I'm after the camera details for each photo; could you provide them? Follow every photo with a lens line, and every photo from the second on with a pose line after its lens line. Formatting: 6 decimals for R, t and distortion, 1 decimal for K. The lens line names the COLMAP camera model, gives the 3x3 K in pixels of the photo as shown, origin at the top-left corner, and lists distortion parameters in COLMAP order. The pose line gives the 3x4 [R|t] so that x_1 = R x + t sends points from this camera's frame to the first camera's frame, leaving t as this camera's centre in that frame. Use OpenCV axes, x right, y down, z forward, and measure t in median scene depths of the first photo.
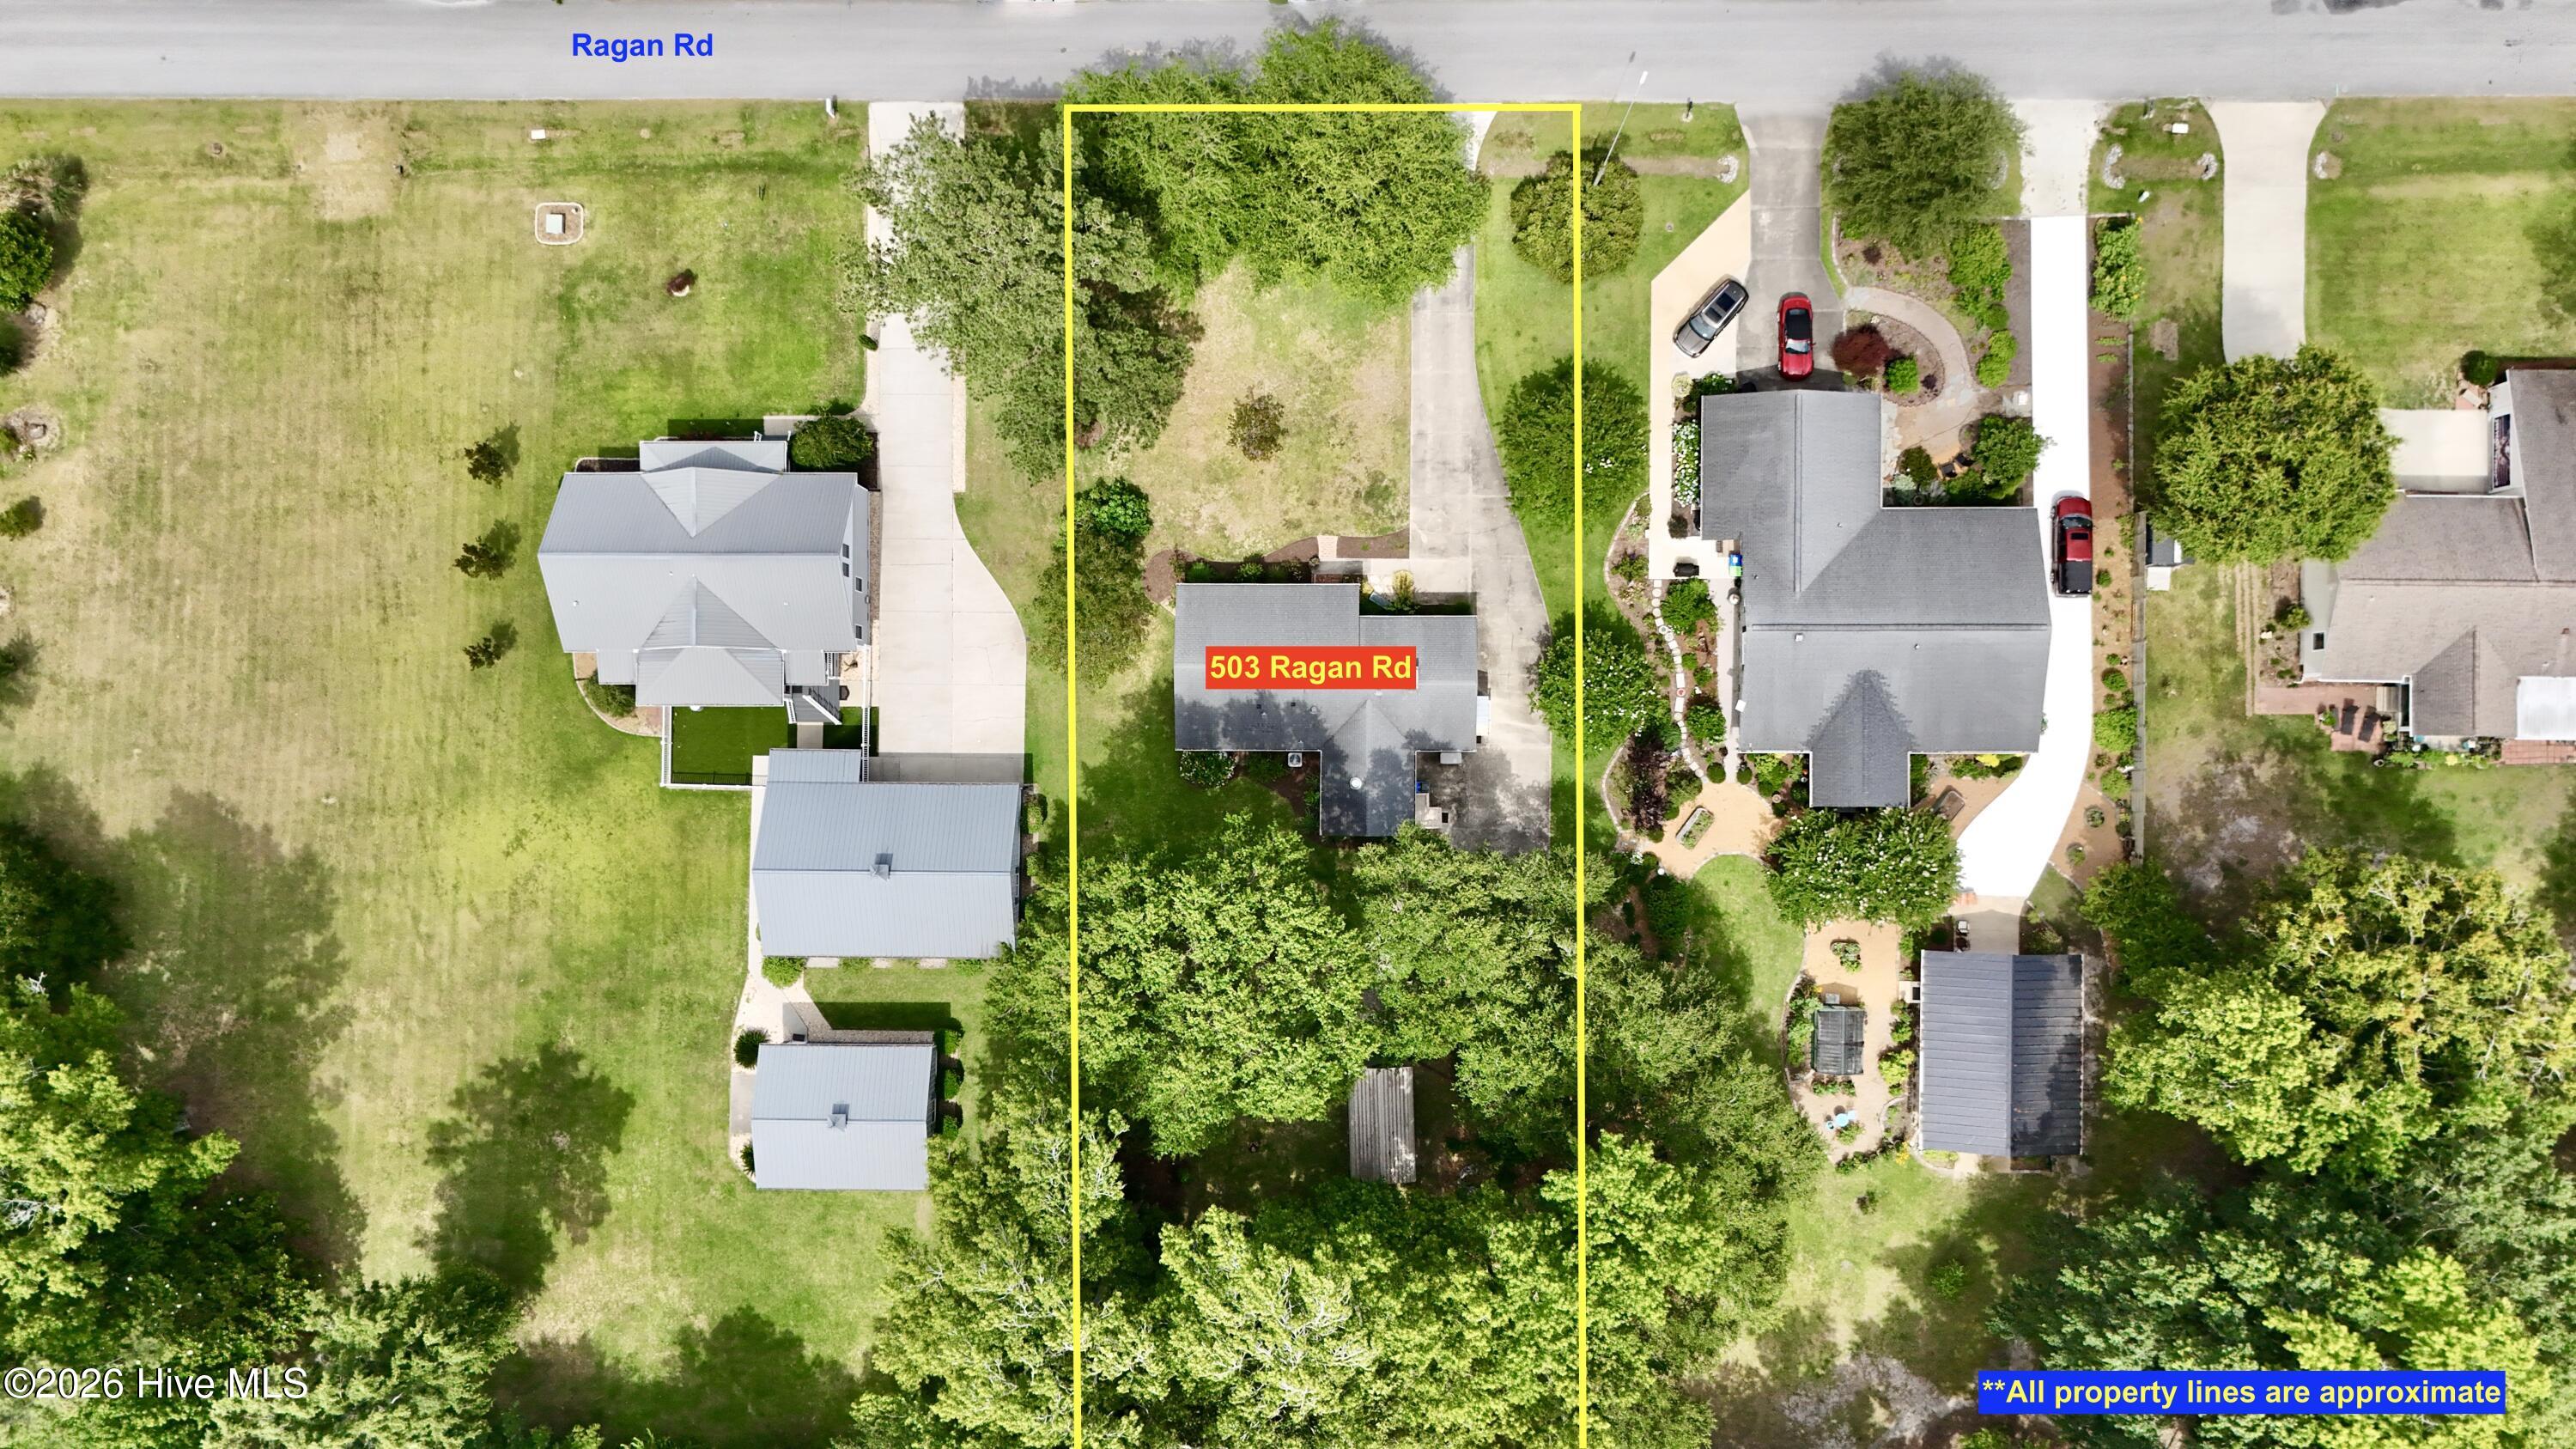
lens RADIAL K [[1883.2, 0, 1272.2], [0, 1883.2, 726.0], [0, 0, 1]] dist [0.074266, -0.060421]
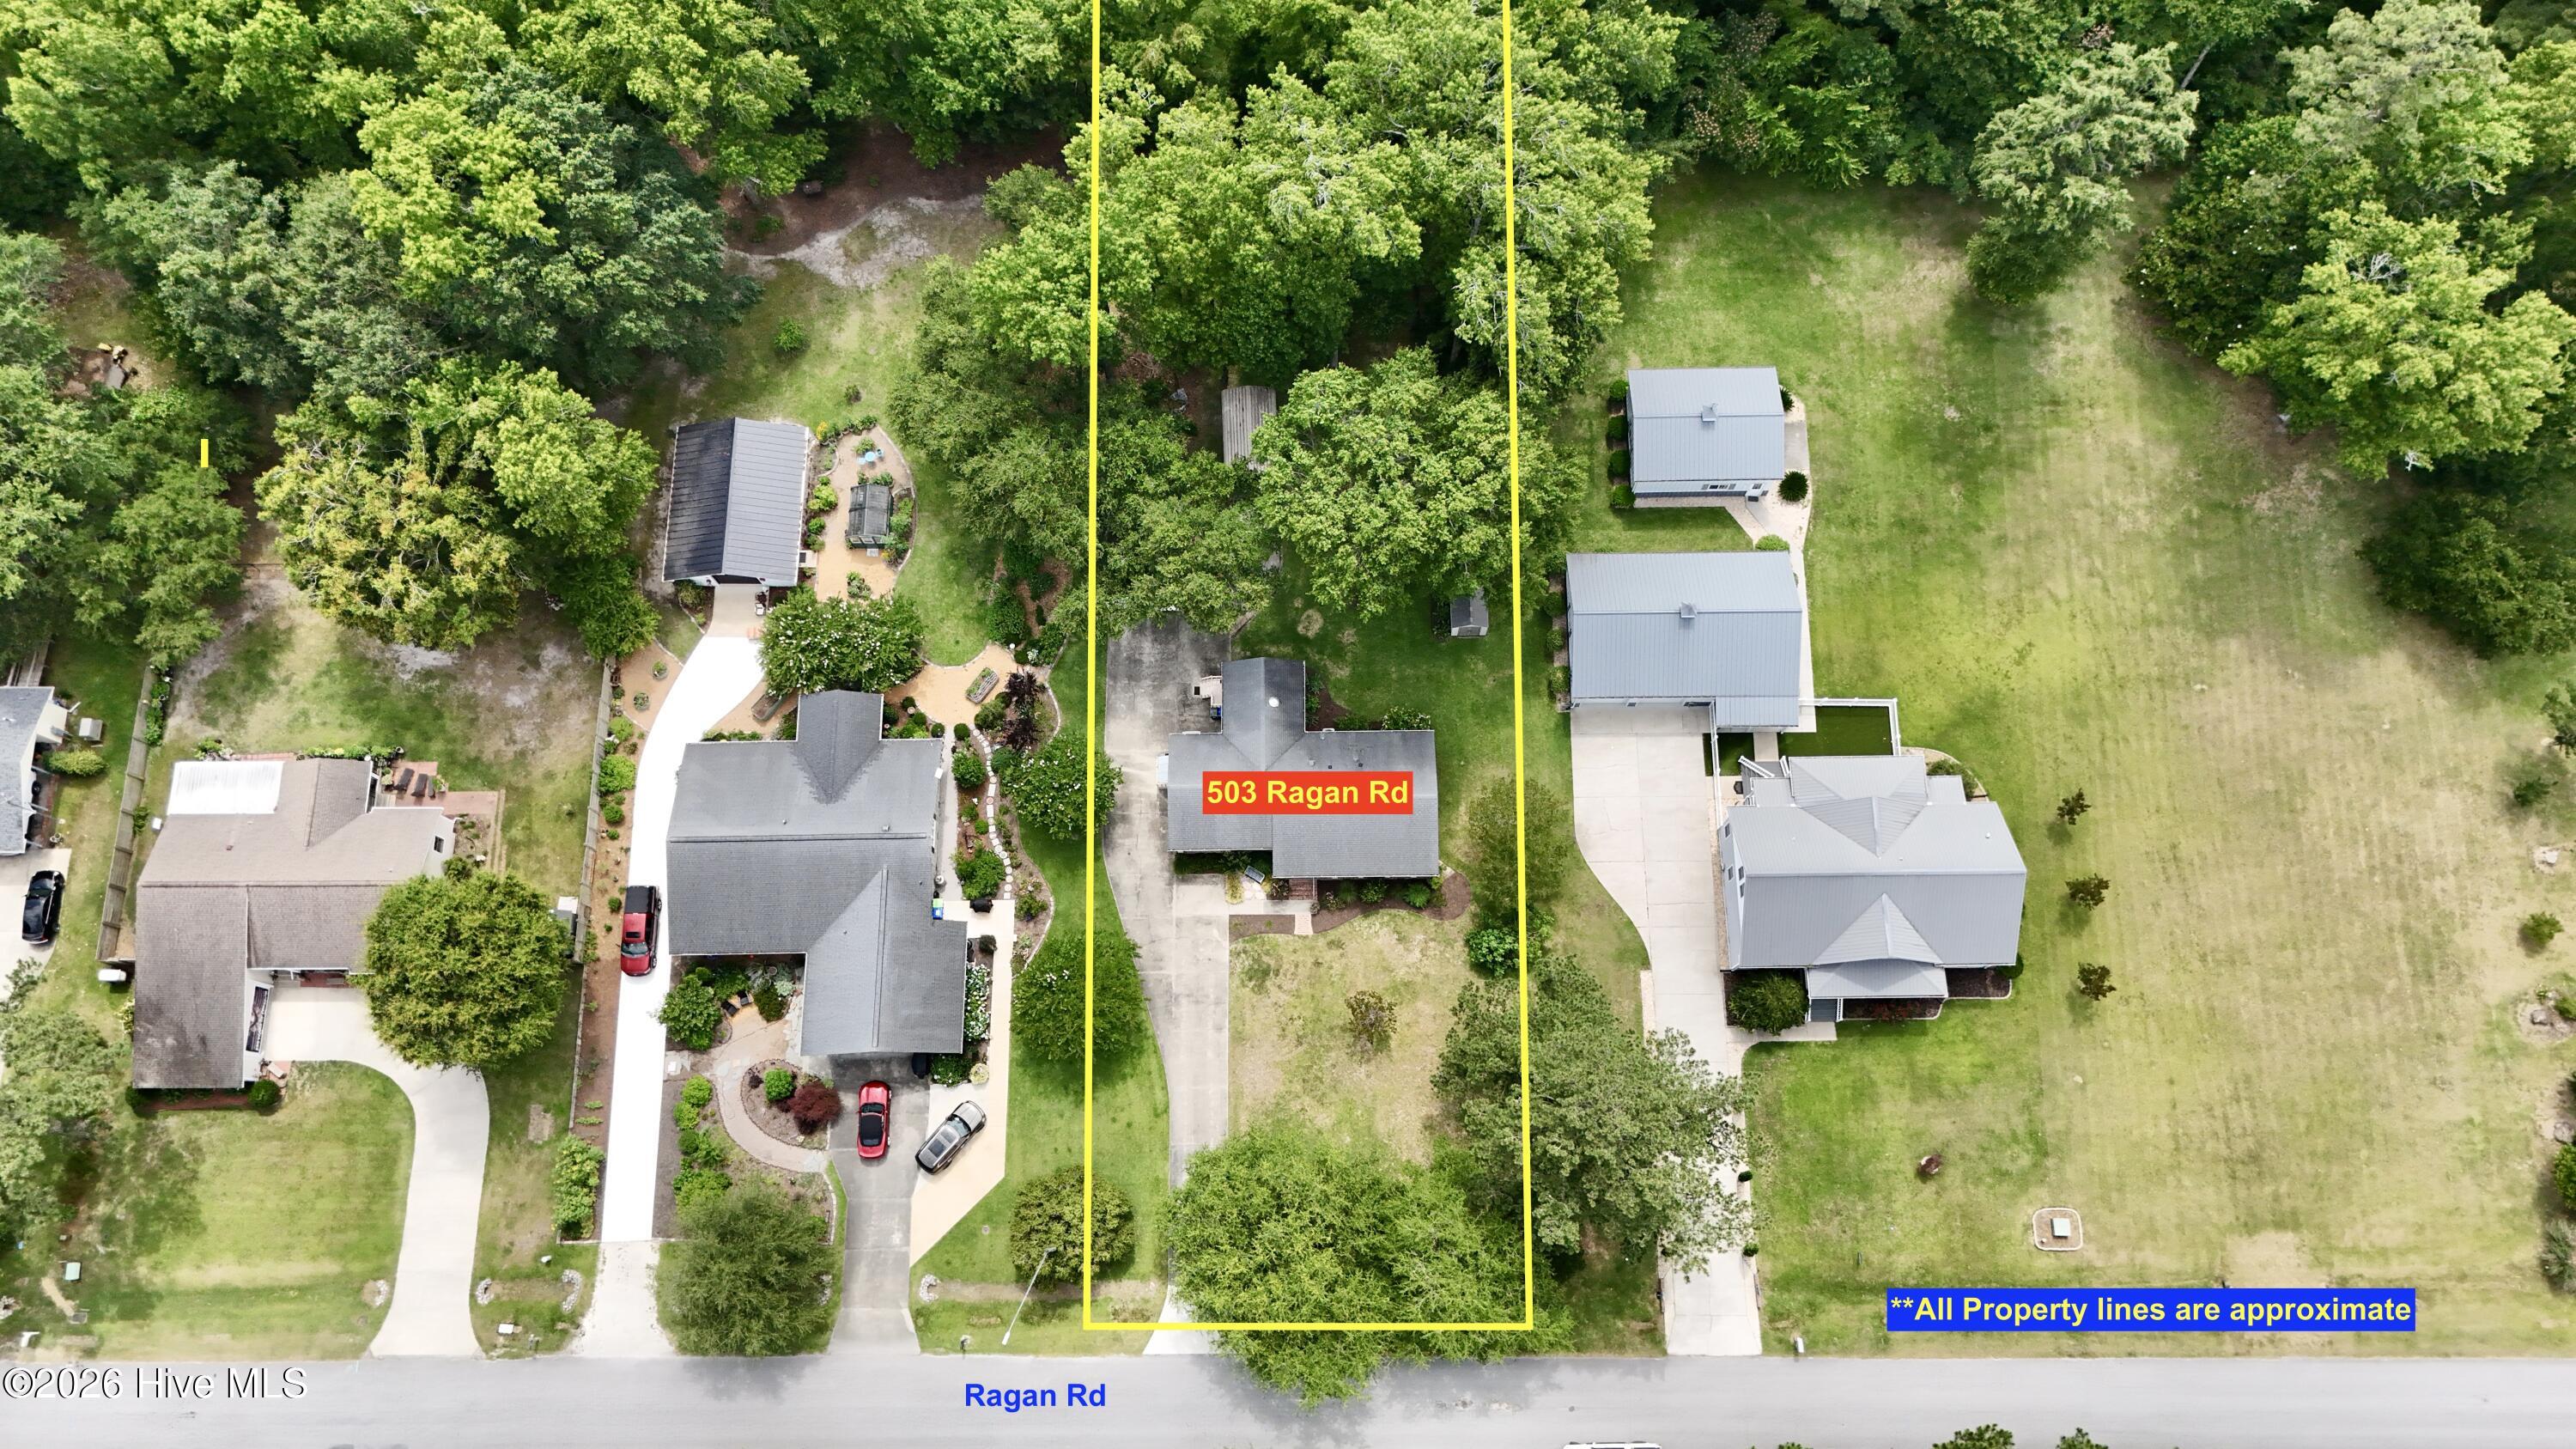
lens RADIAL K [[1806.8, 0, 1288.0], [0, 1806.8, 724.5], [0, 0, 1]] dist [0.080413, -0.068029]
pose [[-0.998577, 0.026662, 0.046192, -0.013603], [-0.012769, -0.960411, 0.278294, -0.280287], [0.051783, 0.277308, 0.959385, -0.045303]]
